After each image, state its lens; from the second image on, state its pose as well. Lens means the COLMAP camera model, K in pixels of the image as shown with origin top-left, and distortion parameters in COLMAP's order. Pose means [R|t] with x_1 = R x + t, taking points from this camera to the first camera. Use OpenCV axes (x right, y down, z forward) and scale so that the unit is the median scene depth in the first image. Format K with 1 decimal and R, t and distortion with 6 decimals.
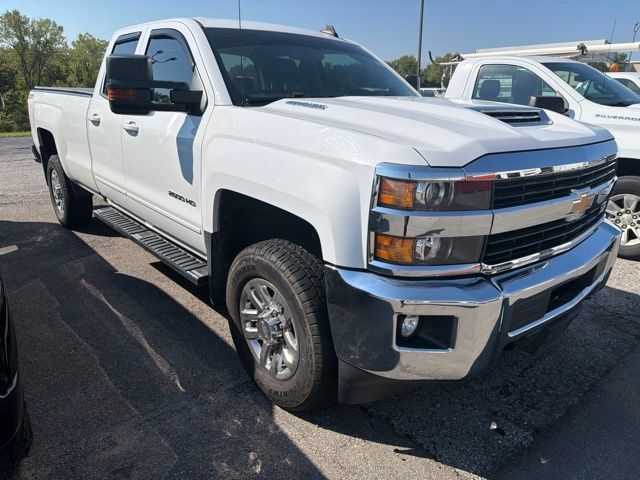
lens RADIAL K [[456.5, 0, 323.6], [0, 456.5, 241.4], [0, 0, 1]] dist [0.011299, -0.016750]
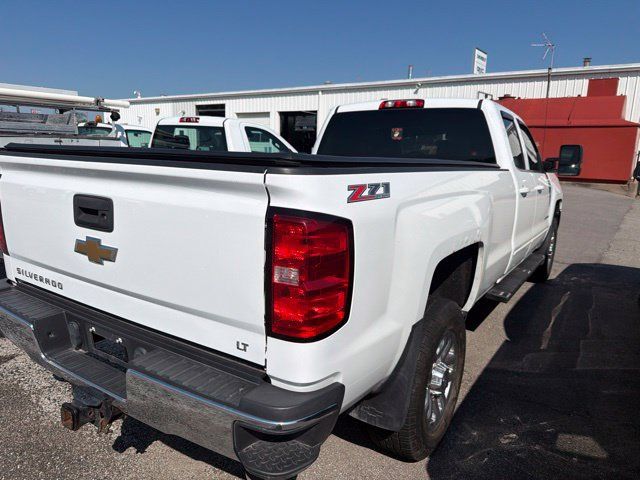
lens RADIAL K [[451.4, 0, 322.2], [0, 451.4, 247.1], [0, 0, 1]] dist [0.033936, -0.041231]
pose [[-0.266016, -0.227047, 0.936849, -2.122545], [0.255576, 0.920474, 0.295649, -0.889886], [-0.929471, 0.318083, -0.186833, 2.589679]]
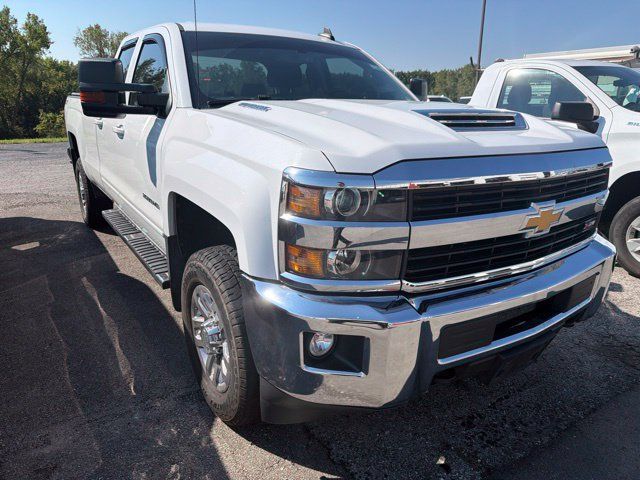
lens RADIAL K [[456.5, 0, 324.5], [0, 456.5, 243.8], [0, 0, 1]] dist [0.011299, -0.016750]
pose [[0.991978, 0.039131, -0.120199, 0.219034], [-0.040670, 0.999119, -0.010375, -0.006682], [0.119688, 0.015180, 0.992696, 0.062043]]
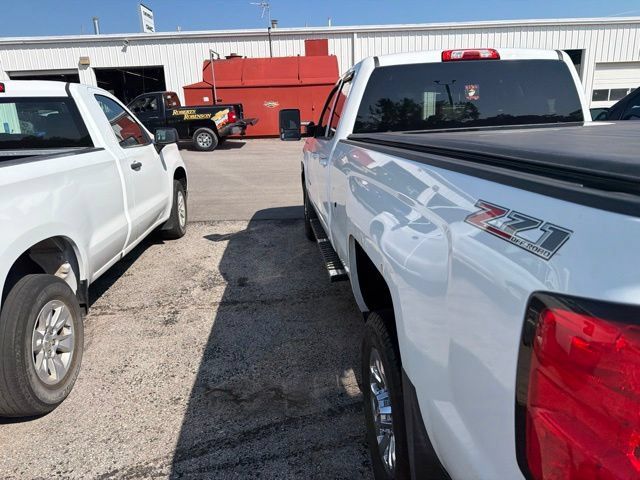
lens RADIAL K [[451.4, 0, 324.1], [0, 451.4, 236.9], [0, 0, 1]] dist [0.033936, -0.041231]
pose [[-0.815603, -0.139827, 0.561463, -0.991003], [0.198762, 0.843605, 0.498822, -1.106337], [-0.543402, 0.518438, -0.660255, 3.229740]]
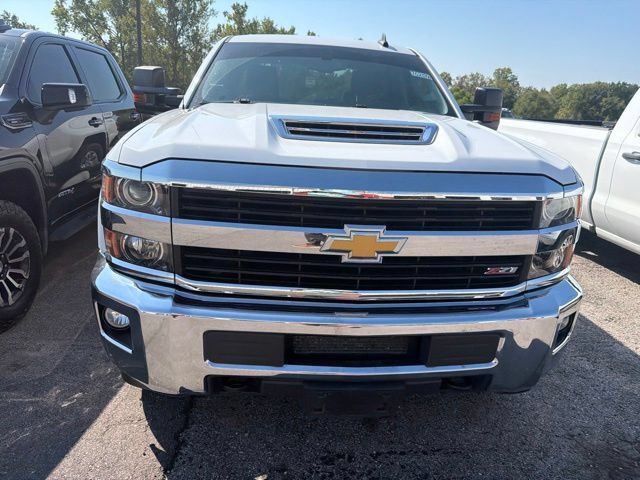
lens RADIAL K [[456.5, 0, 321.9], [0, 456.5, 243.0], [0, 0, 1]] dist [0.011299, -0.016750]
pose [[0.801812, 0.196819, -0.564233, 0.812801], [-0.216568, 0.975723, 0.032600, -0.081718], [0.556952, 0.096056, 0.824971, 0.283357]]
